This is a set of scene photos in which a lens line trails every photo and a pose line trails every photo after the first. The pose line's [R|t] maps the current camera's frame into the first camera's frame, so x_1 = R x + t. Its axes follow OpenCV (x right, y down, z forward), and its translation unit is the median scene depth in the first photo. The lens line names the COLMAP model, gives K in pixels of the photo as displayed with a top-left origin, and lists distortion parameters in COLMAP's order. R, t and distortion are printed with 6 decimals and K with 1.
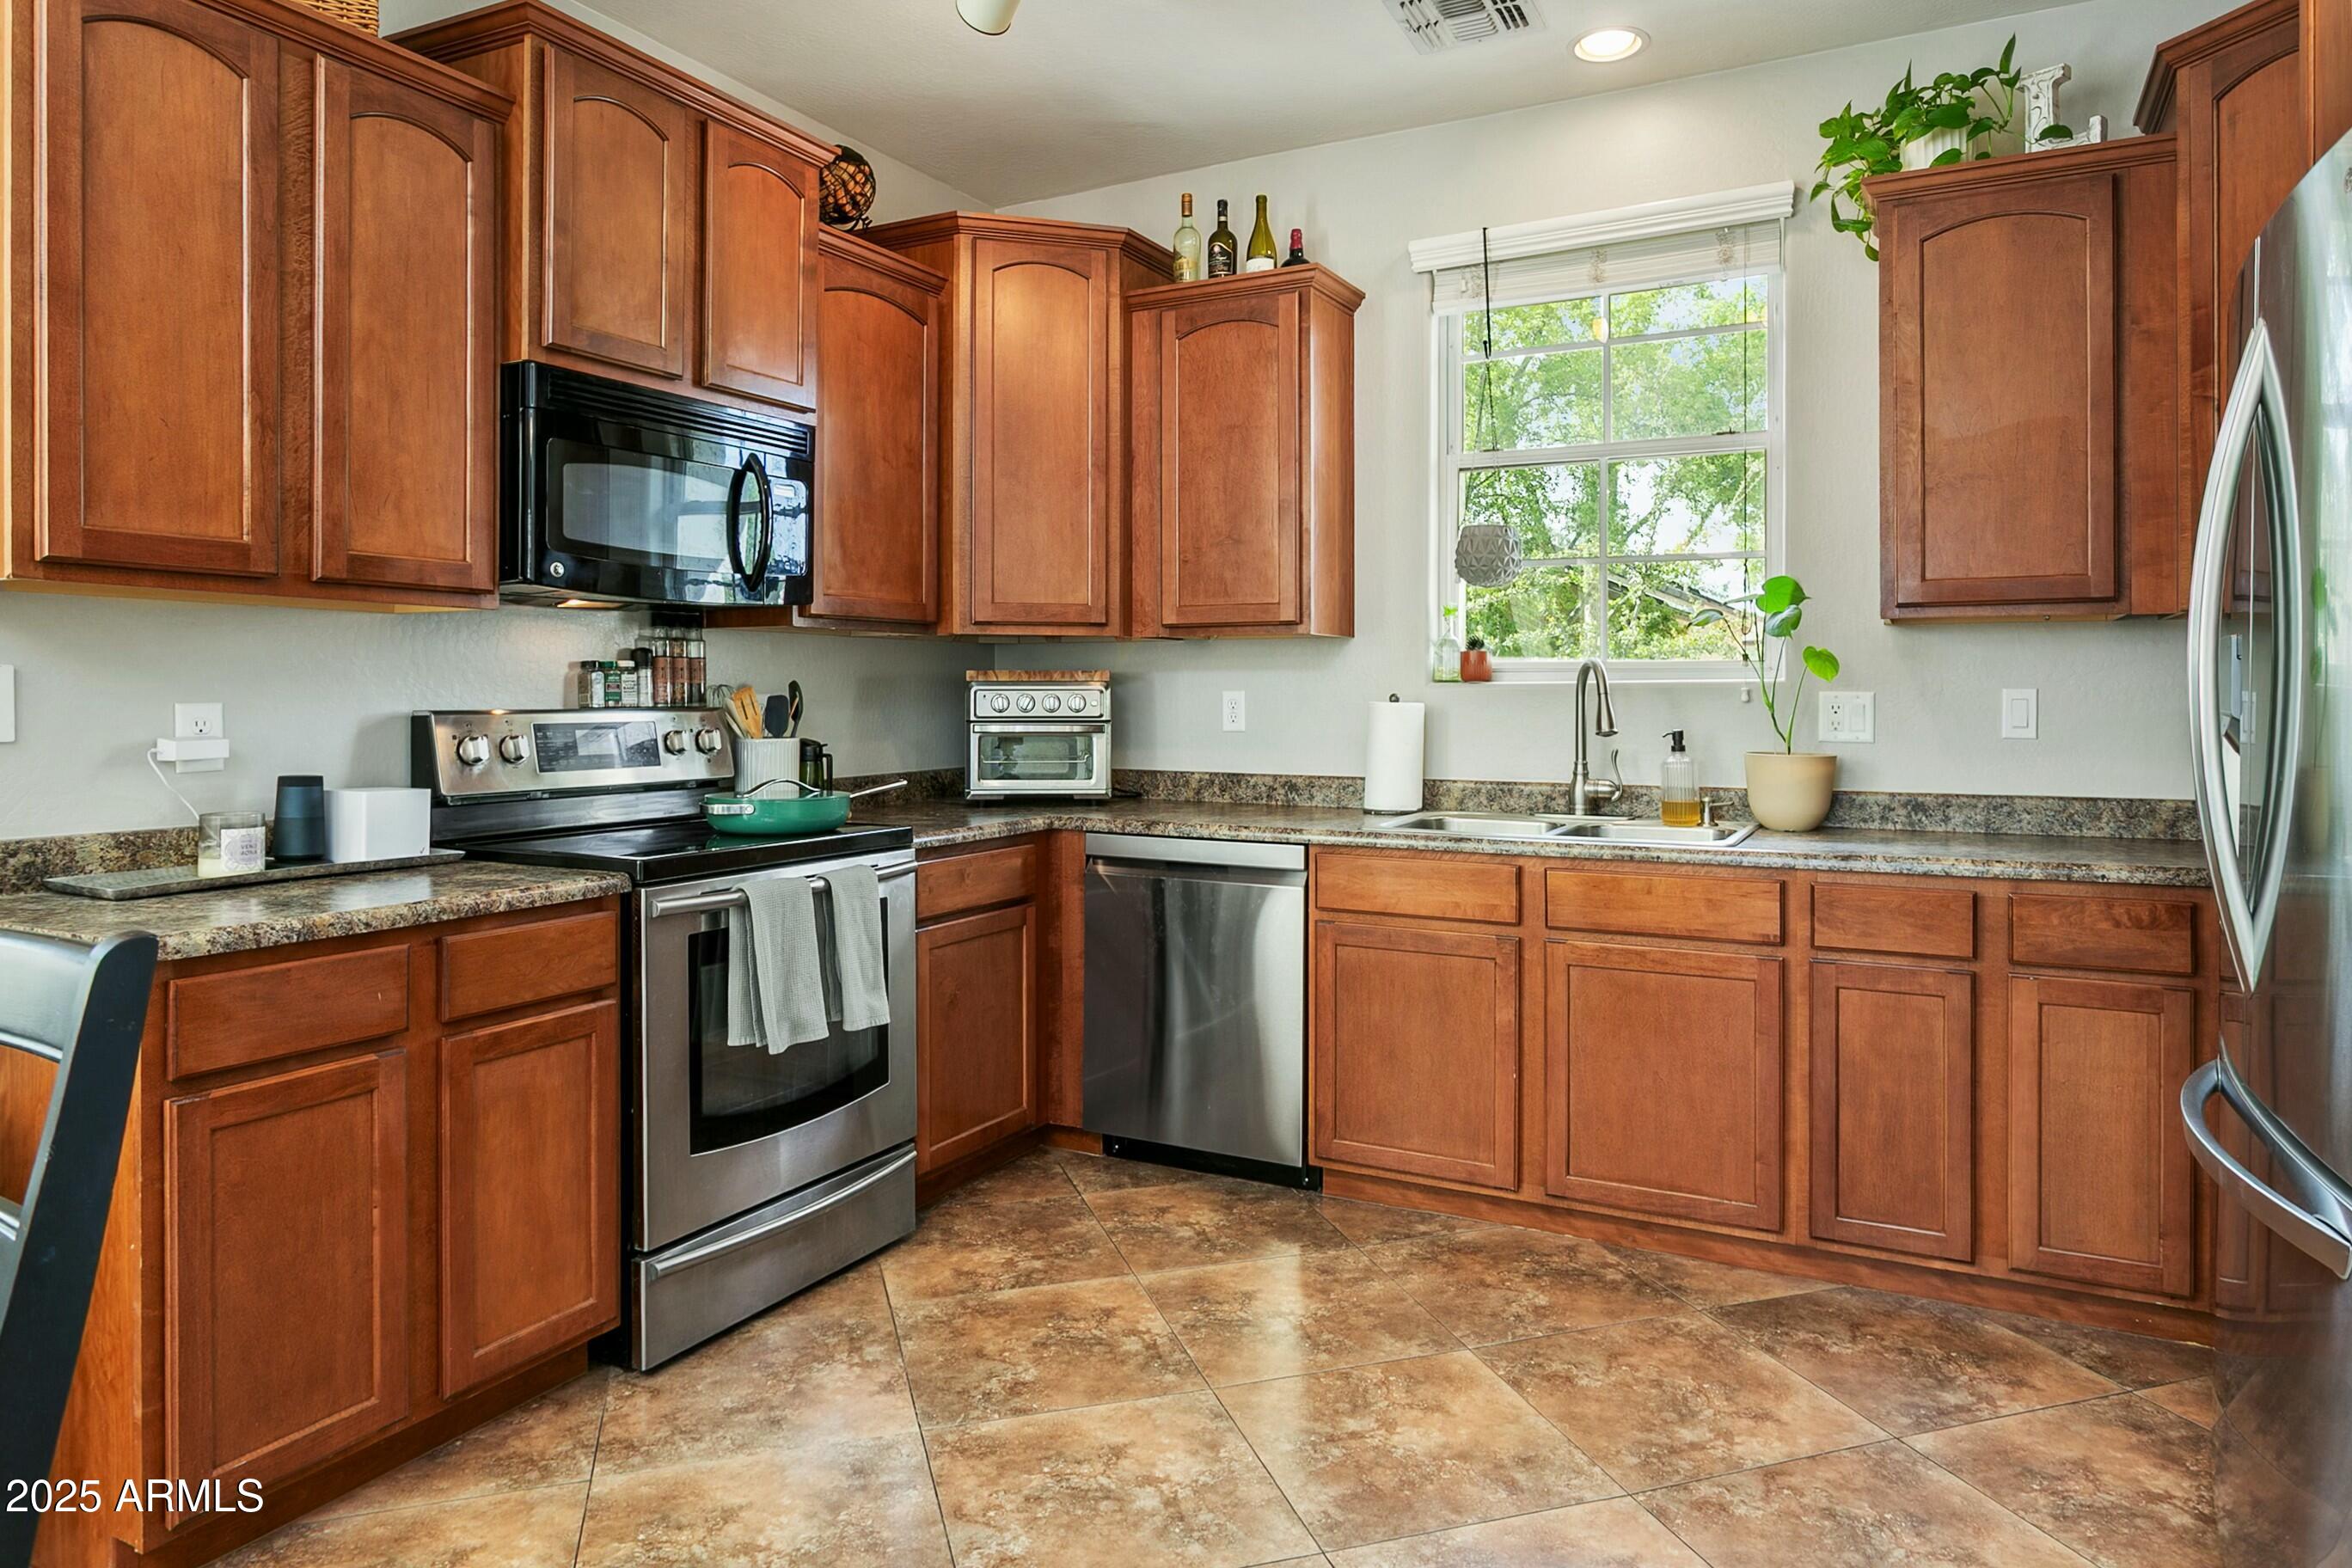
lens RADIAL K [[1456.6, 0, 1173.6], [0, 1456.6, 692.8], [0, 0, 1]] dist [-0.003422, 0.001244]
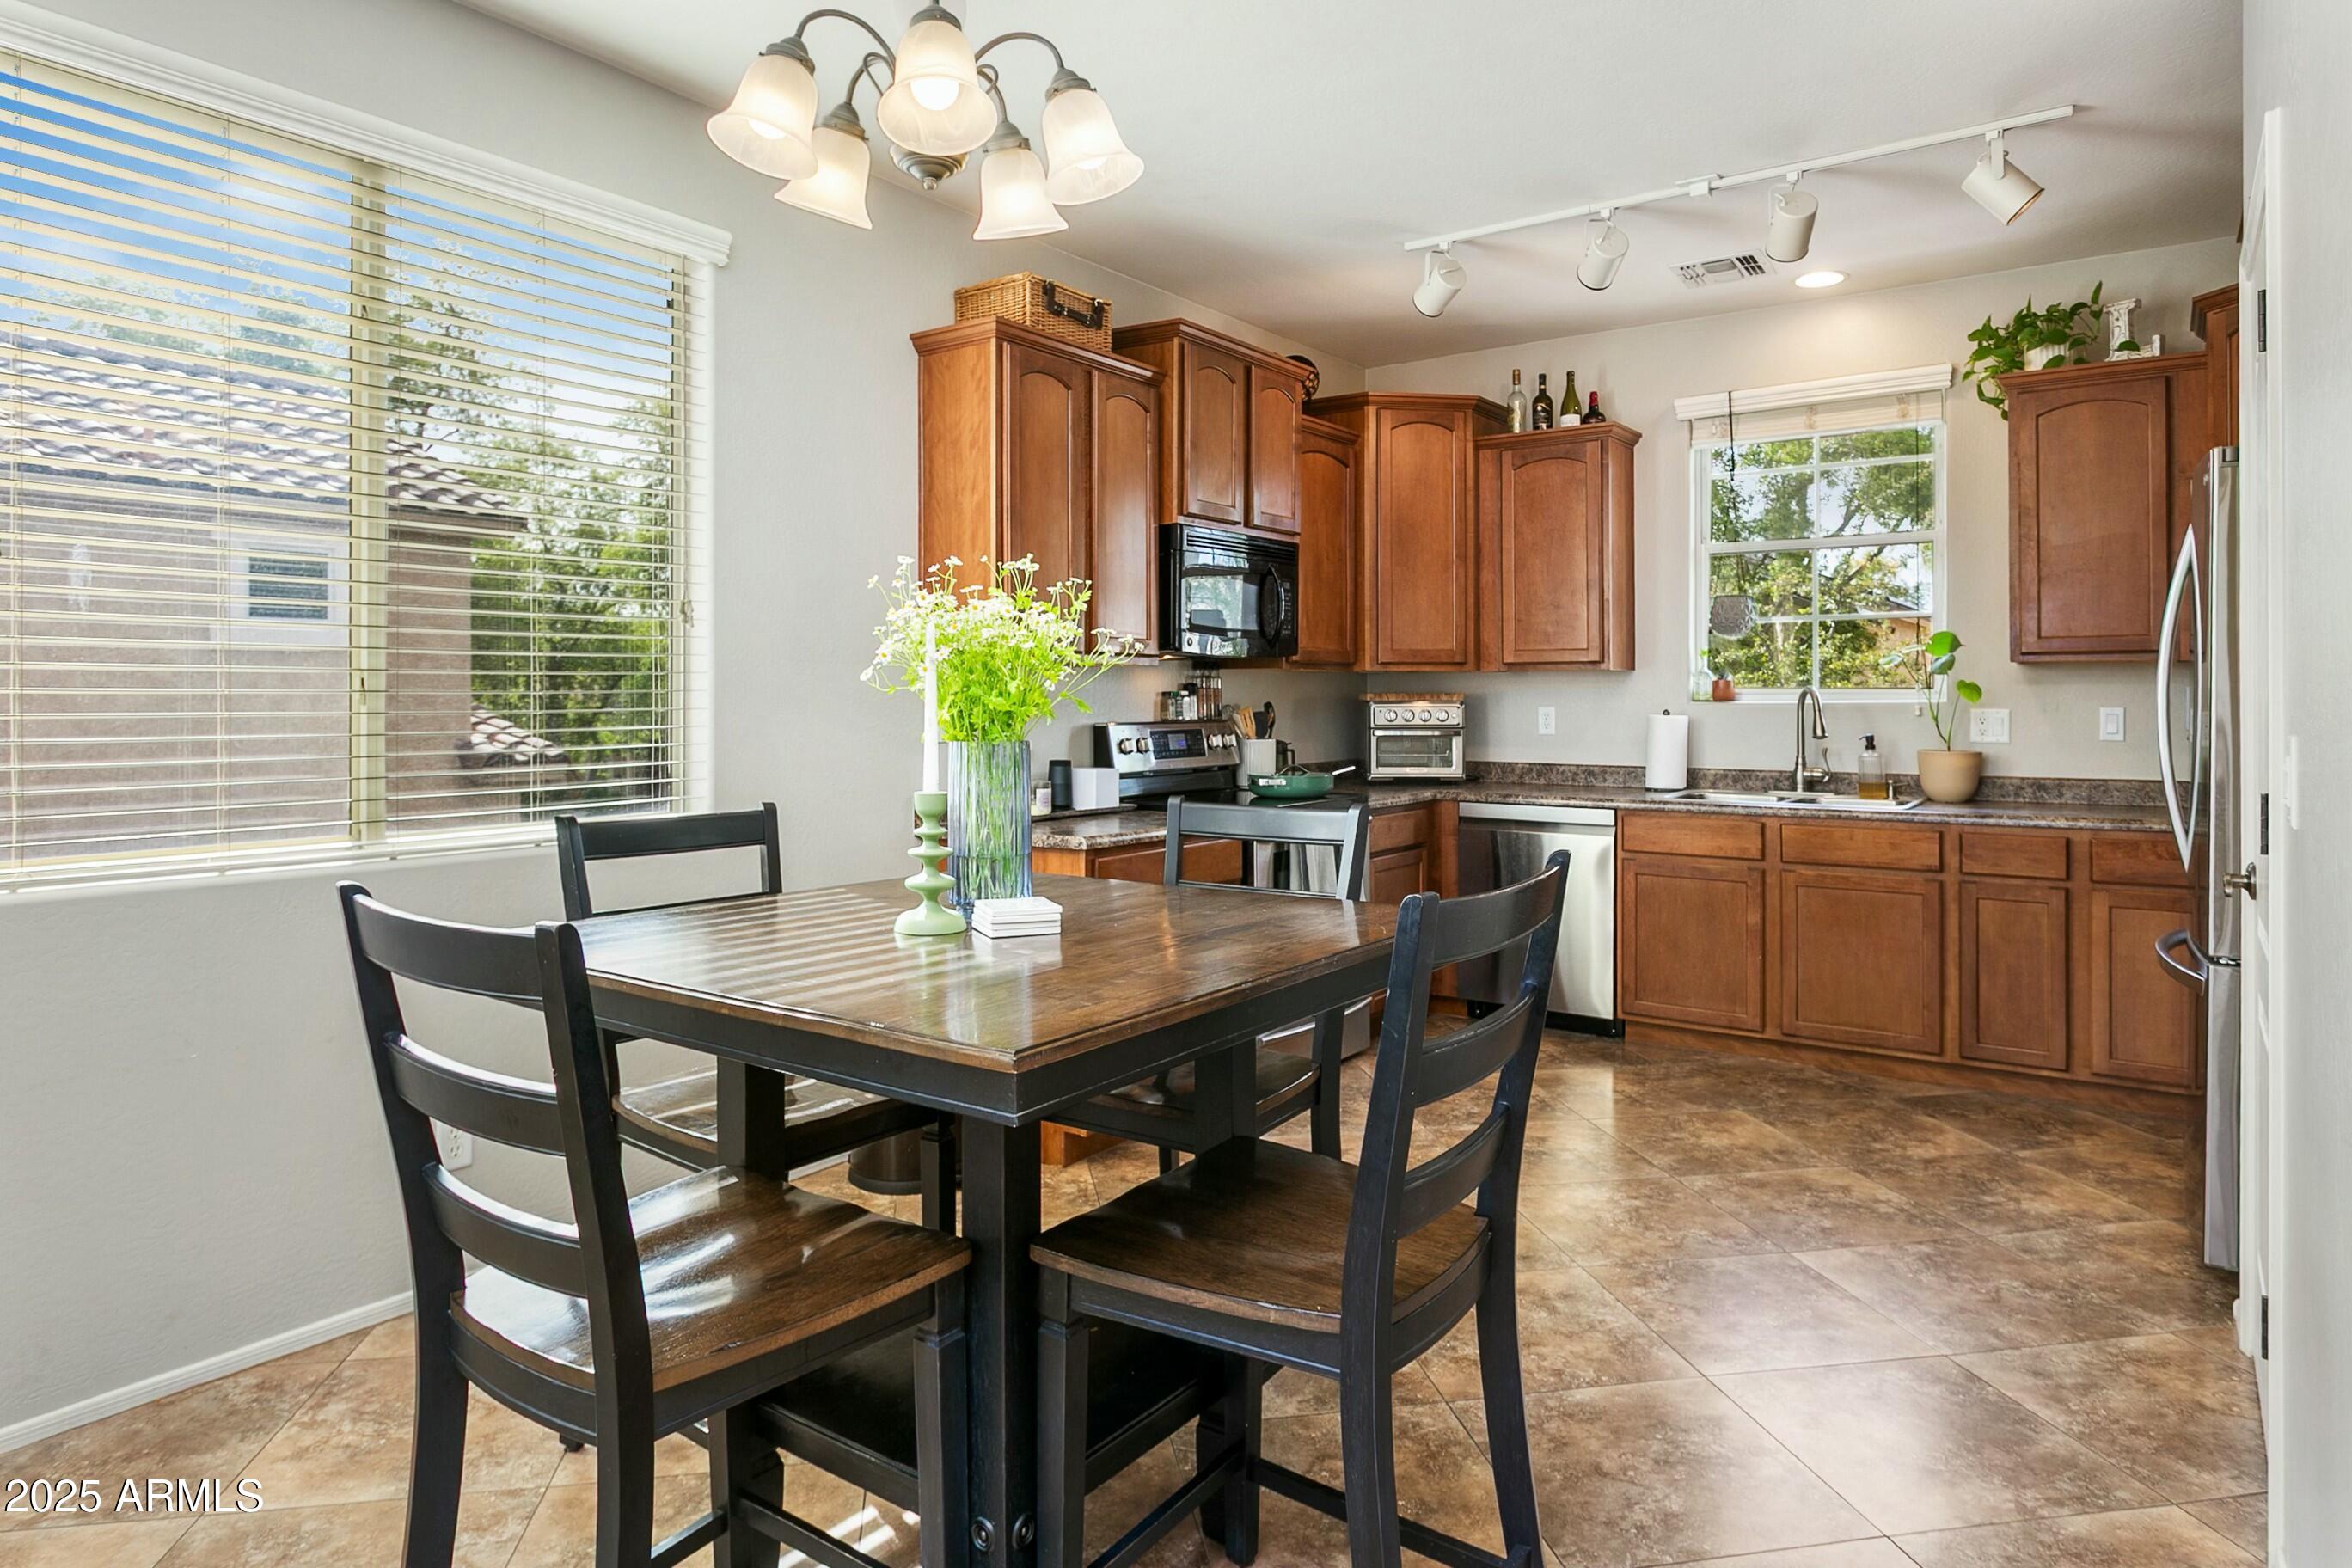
lens RADIAL K [[1382.0, 0, 1184.8], [0, 1382.0, 692.5], [0, 0, 1]] dist [-0.000886, 0.000888]
pose [[0.992282, -0.002875, -0.123967, -0.190928], [0.002801, 0.999996, -0.000770, -0.020211], [0.123969, 0.000416, 0.992286, -0.537589]]
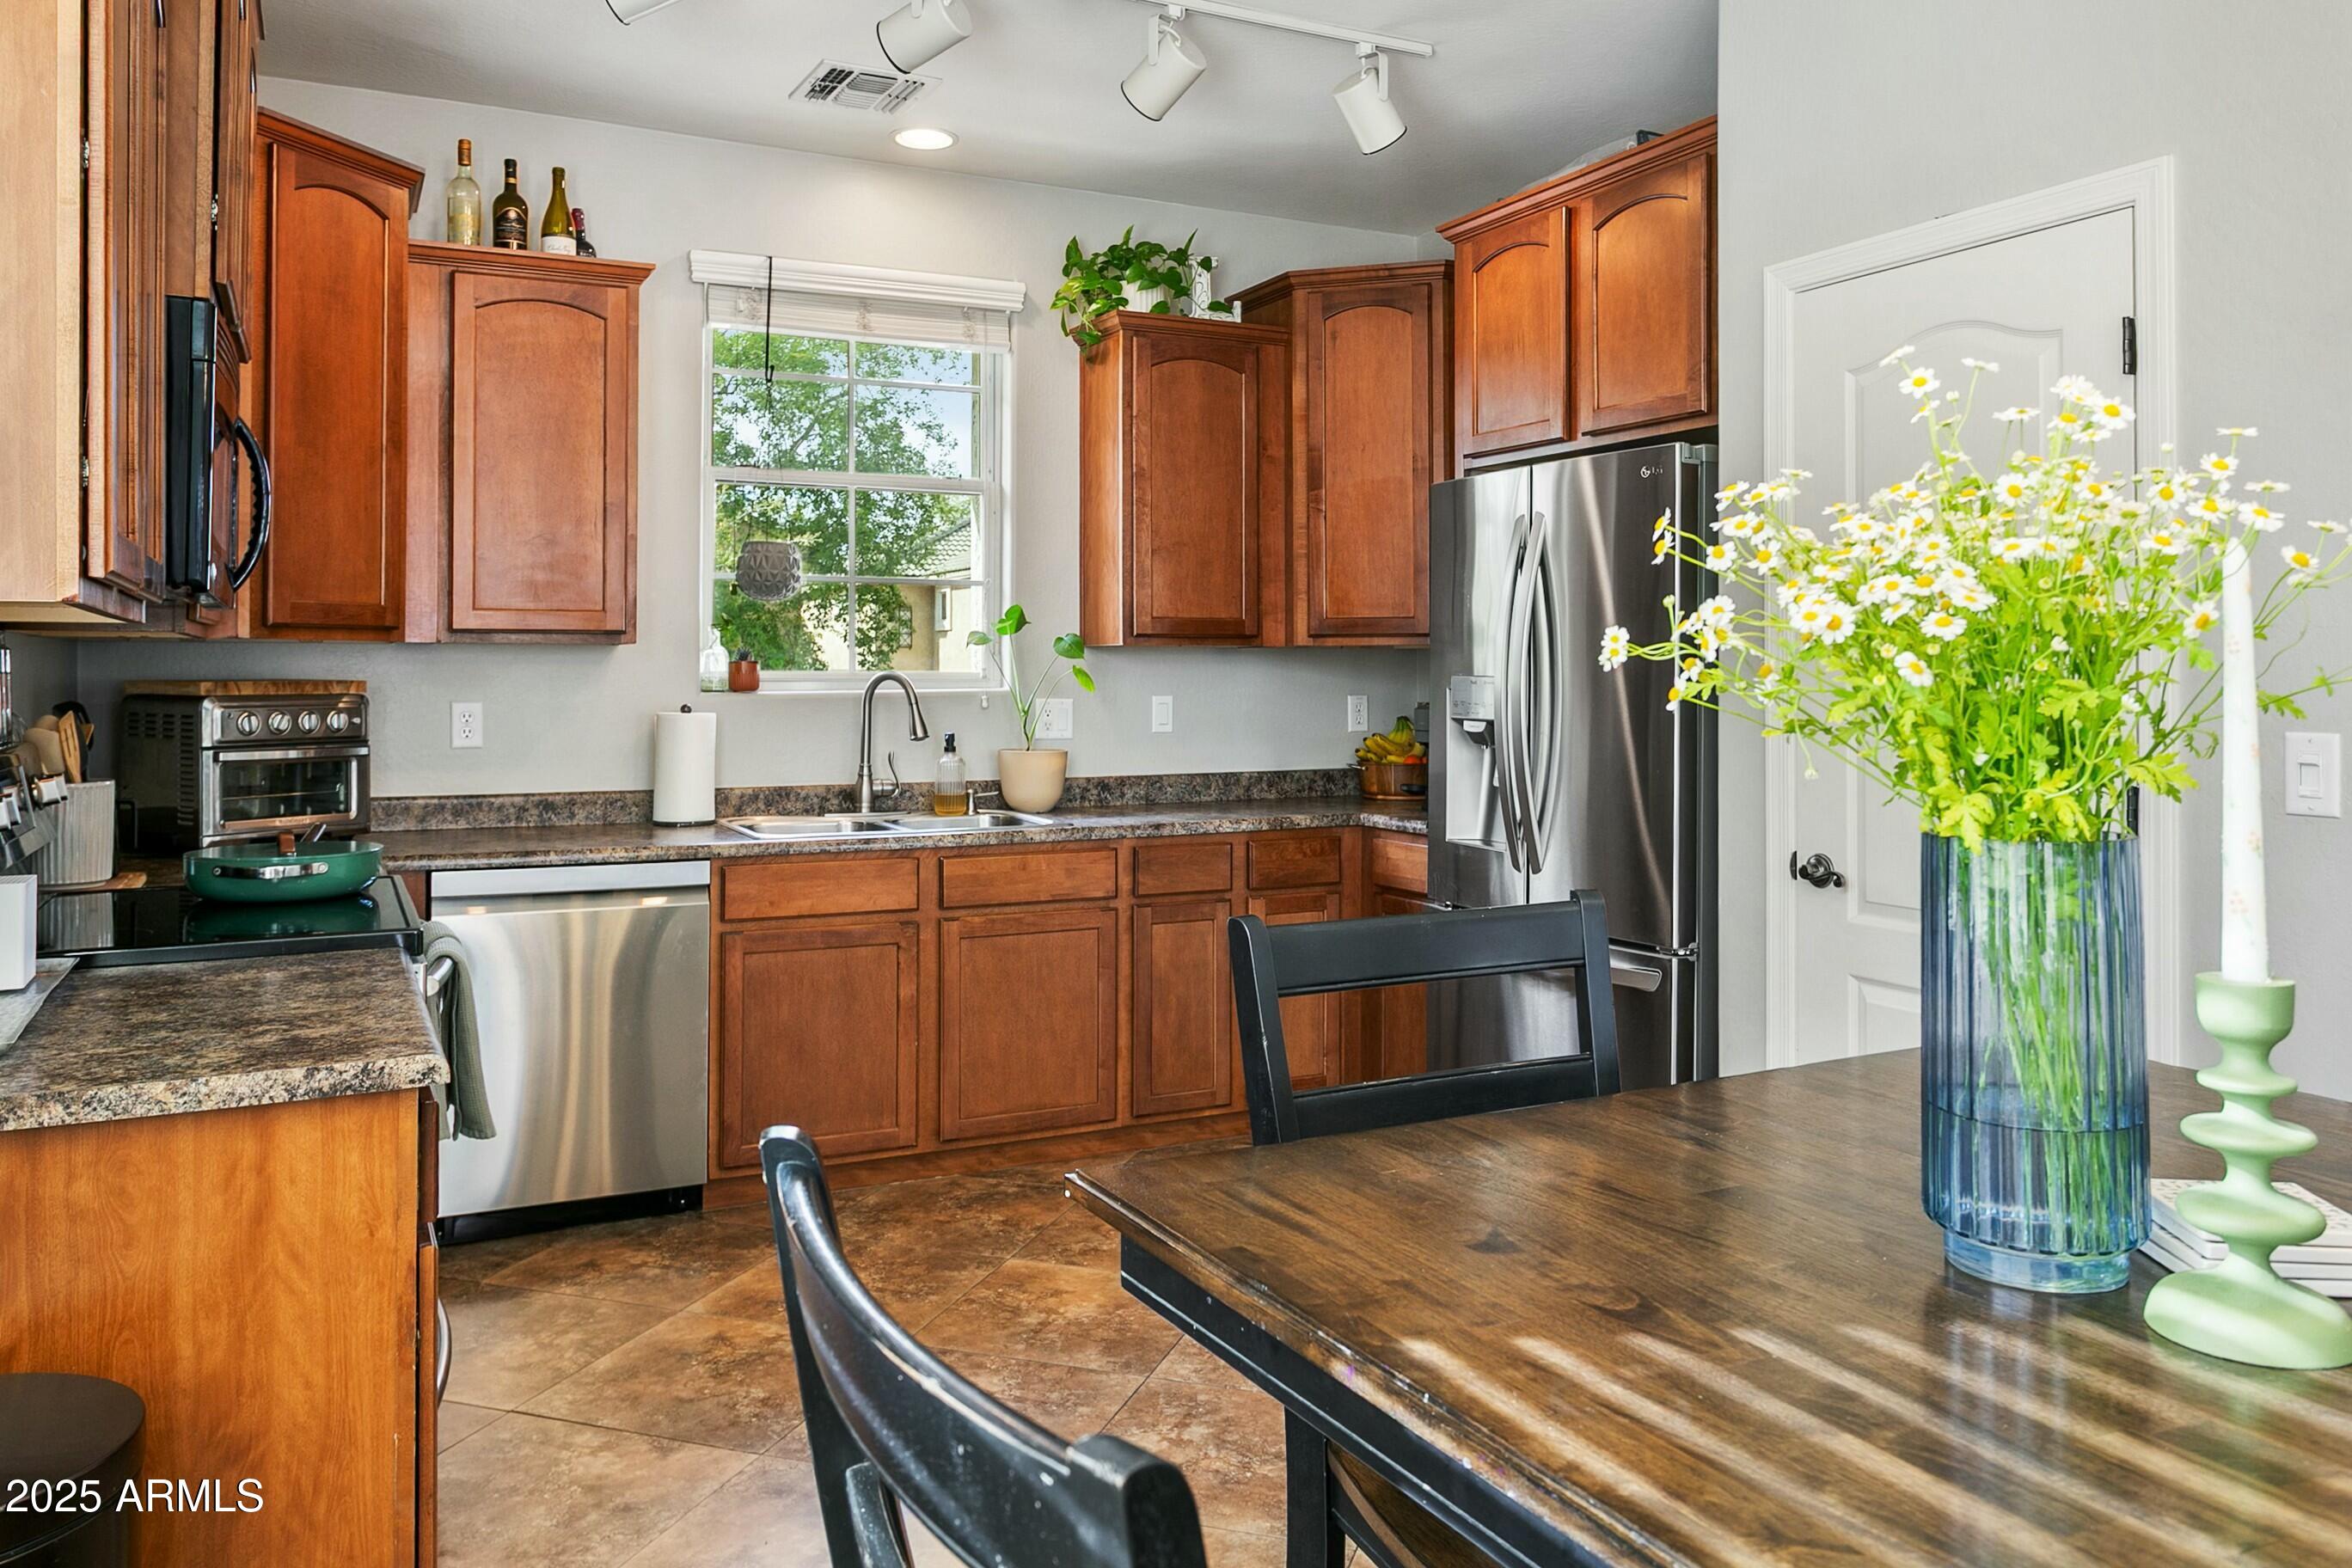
lens RADIAL K [[1778.1, 0, 1176.1], [0, 1778.1, 640.0], [0, 0, 1]] dist [0.000190, -0.000045]
pose [[0.566457, 0.013441, 0.823981, -0.794219], [-0.002093, 0.999887, -0.014872, -0.031227], [-0.824088, 0.006700, 0.566422, 0.046021]]
